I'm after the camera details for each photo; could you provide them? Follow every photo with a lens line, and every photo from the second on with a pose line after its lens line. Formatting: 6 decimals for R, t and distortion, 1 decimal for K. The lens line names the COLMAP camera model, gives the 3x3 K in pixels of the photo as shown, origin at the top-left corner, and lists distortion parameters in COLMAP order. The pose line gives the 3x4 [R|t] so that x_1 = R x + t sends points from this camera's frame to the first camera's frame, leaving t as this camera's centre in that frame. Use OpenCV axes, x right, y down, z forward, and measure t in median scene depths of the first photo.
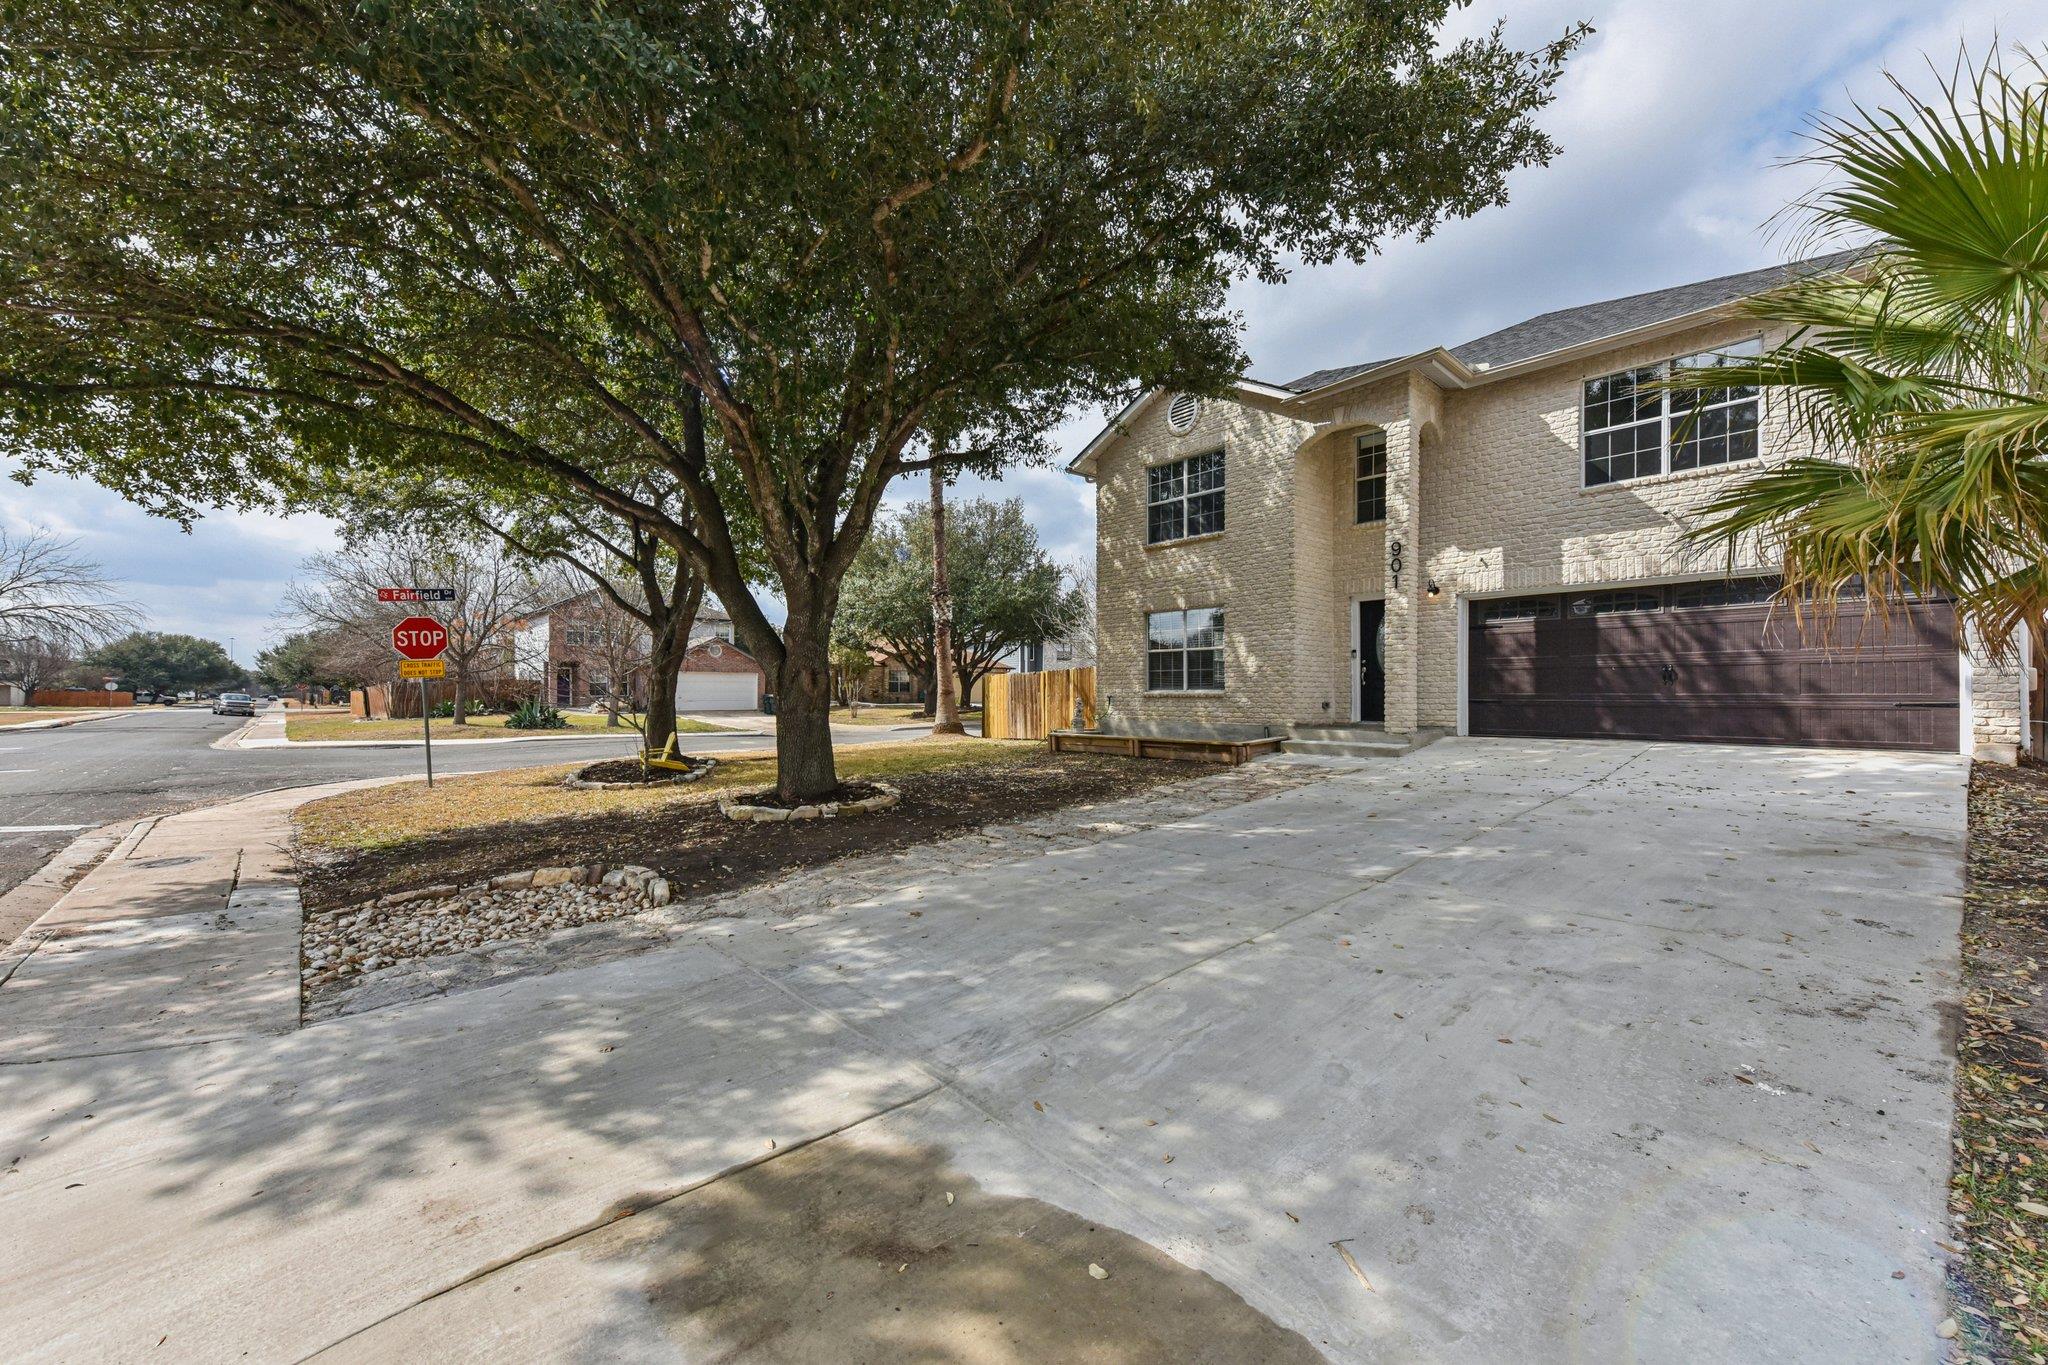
lens RADIAL K [[815.9, 0, 1029.3], [0, 815.9, 690.2], [0, 0, 1]] dist [0.000668, 0.000090]
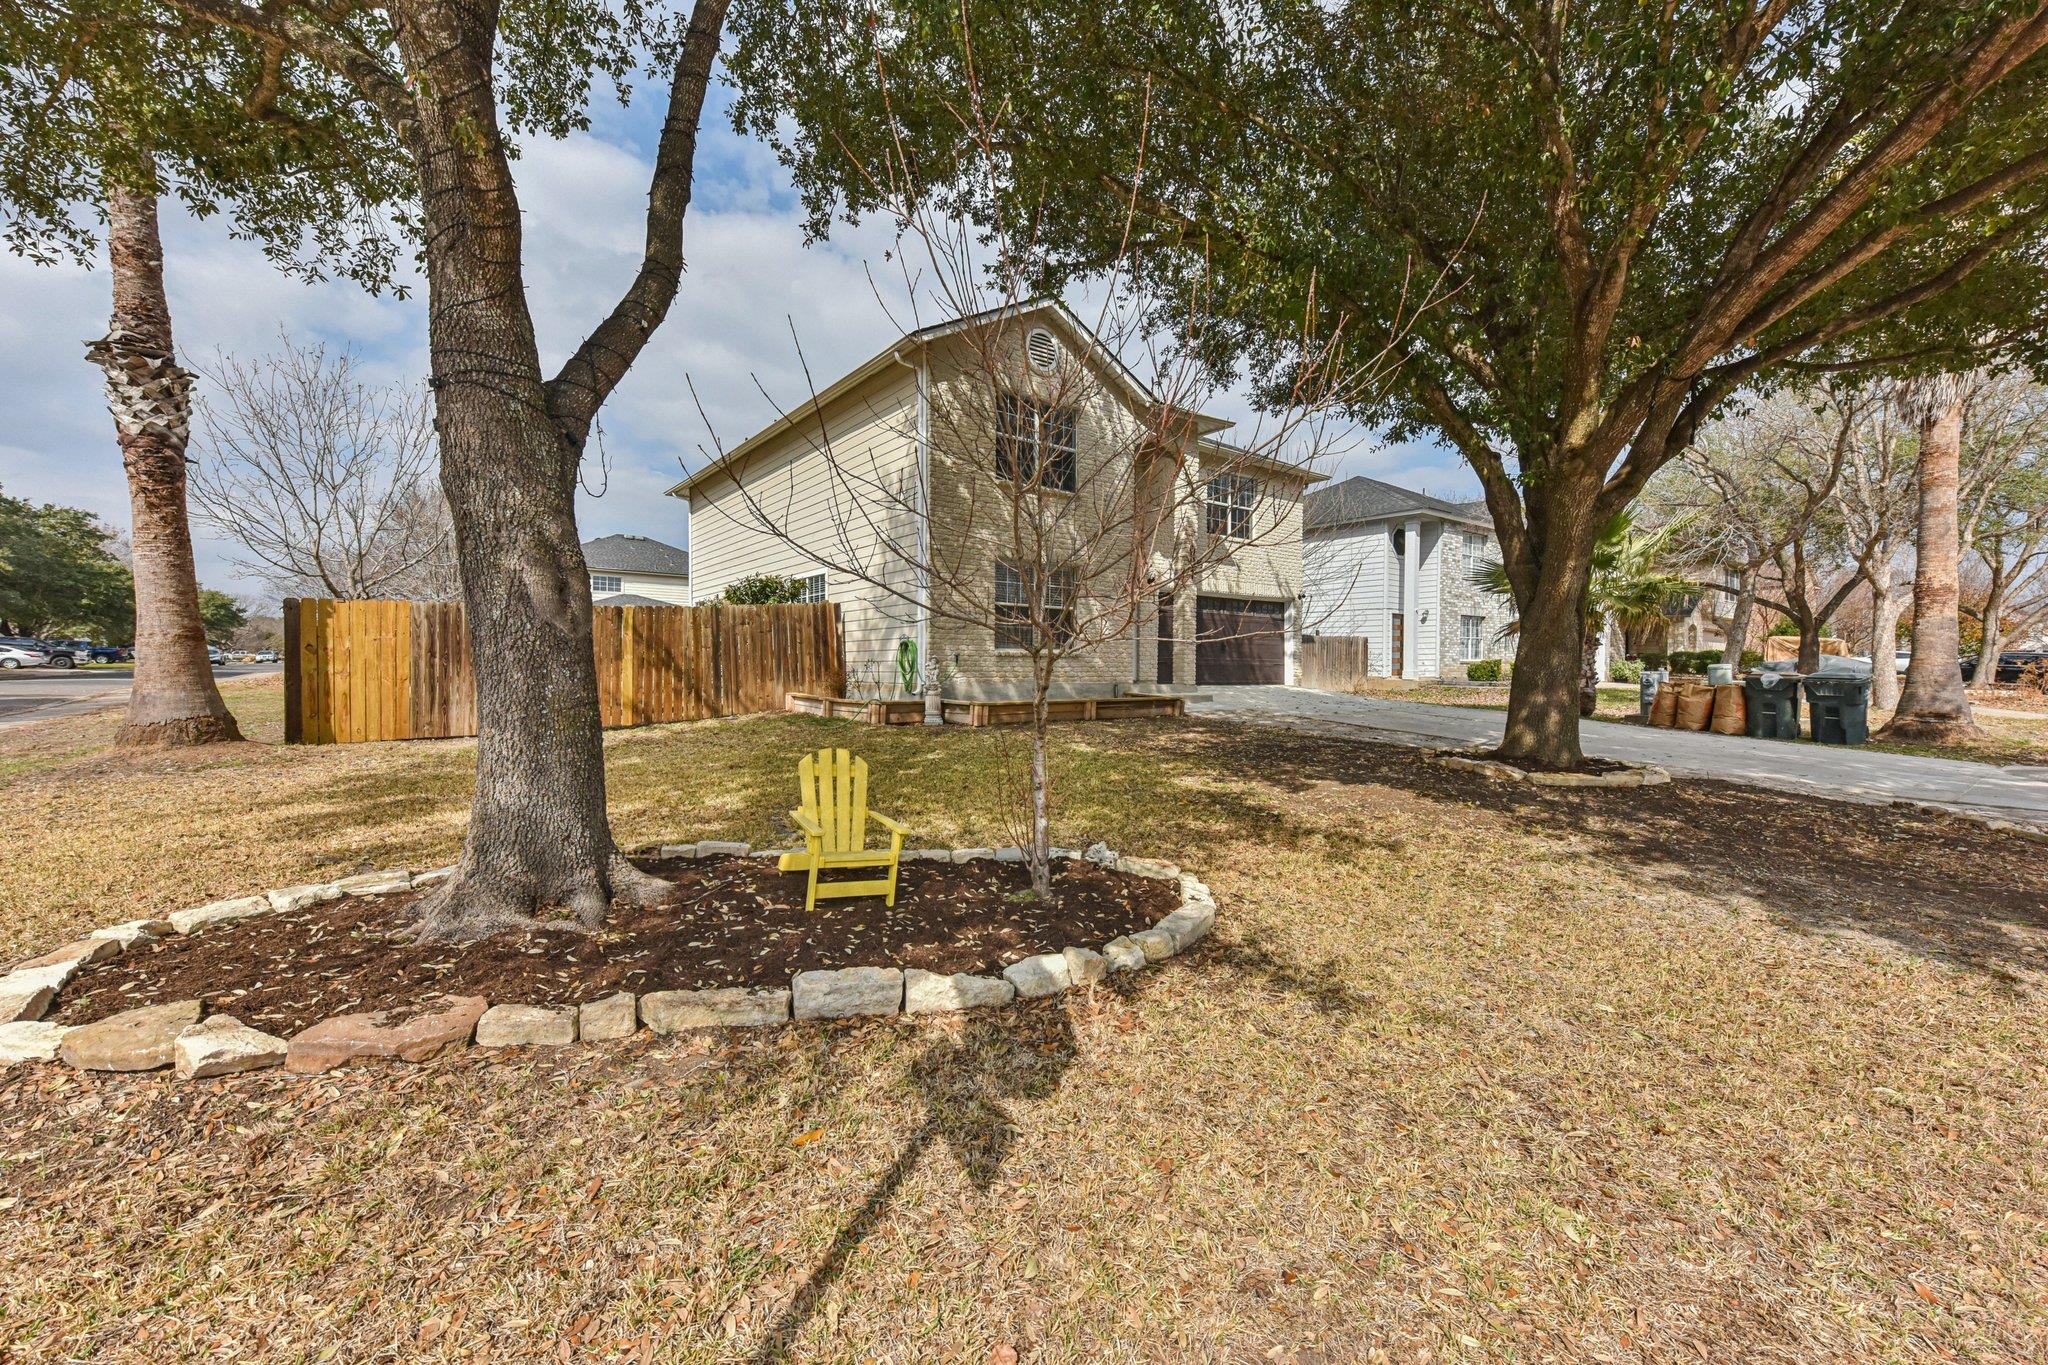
lens RADIAL K [[815.9, 0, 1029.3], [0, 815.9, 690.2], [0, 0, 1]] dist [0.000668, 0.000090]
pose [[0.051031, -0.035352, 0.998071, -0.742163], [-0.023533, 0.999053, 0.036590, 0.011522], [-0.998420, -0.025355, 0.050151, 0.946347]]
